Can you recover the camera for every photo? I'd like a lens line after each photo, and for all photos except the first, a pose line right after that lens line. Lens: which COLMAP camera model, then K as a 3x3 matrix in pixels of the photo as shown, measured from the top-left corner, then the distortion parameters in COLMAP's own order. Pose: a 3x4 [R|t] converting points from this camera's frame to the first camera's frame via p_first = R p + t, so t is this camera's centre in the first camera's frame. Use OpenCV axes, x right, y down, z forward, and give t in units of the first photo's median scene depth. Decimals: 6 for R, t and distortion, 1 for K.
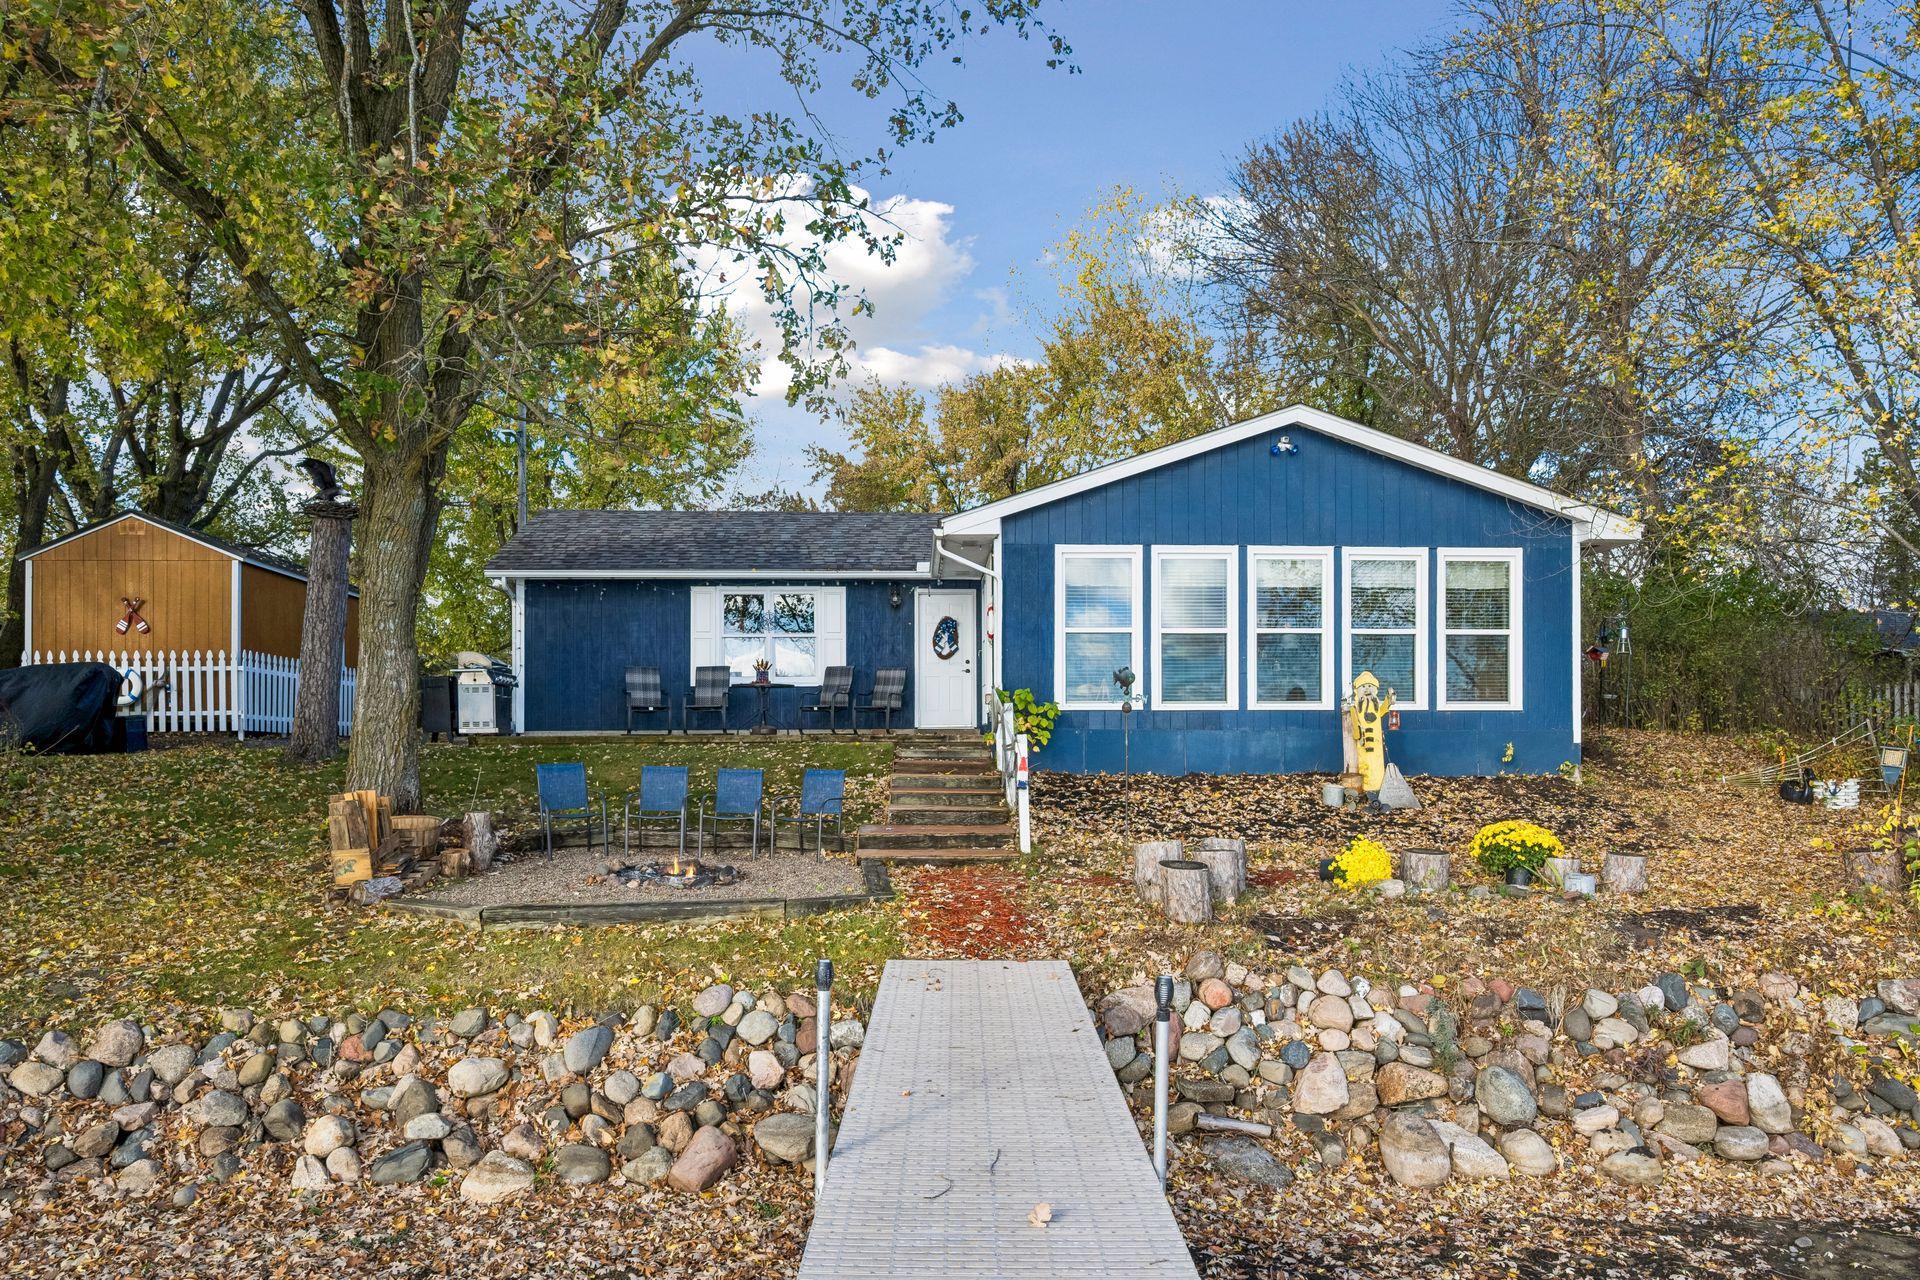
lens RADIAL K [[1246.8, 0, 978.6], [0, 1246.8, 771.8], [0, 0, 1]] dist [-0.011716, -0.001686]
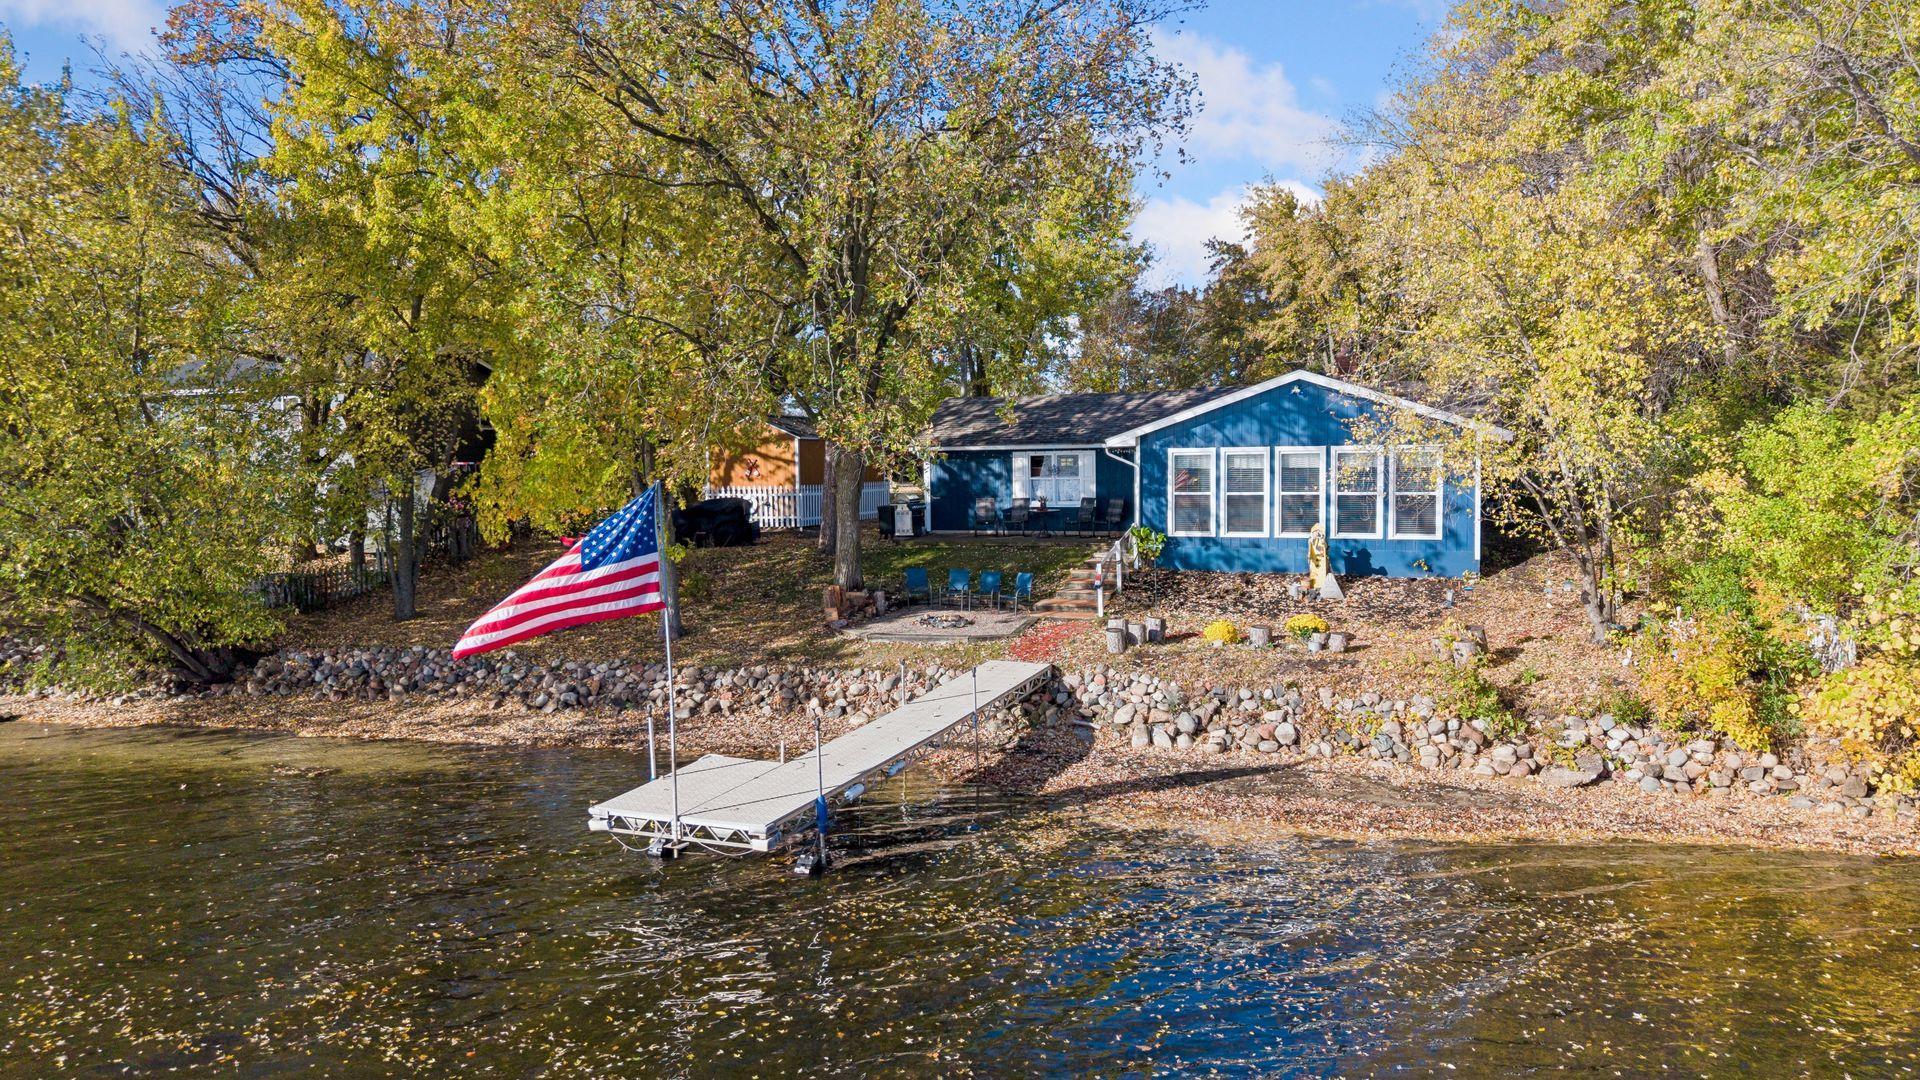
lens RADIAL K [[1348.0, 0, 949.4], [0, 1348.0, 544.0], [0, 0, 1]] dist [0.024561, -0.022652]
pose [[0.904453, 0.023881, -0.425904, 0.852406], [0.005529, 0.997692, 0.067684, -0.239712], [0.426537, -0.063572, 0.902233, -1.333422]]
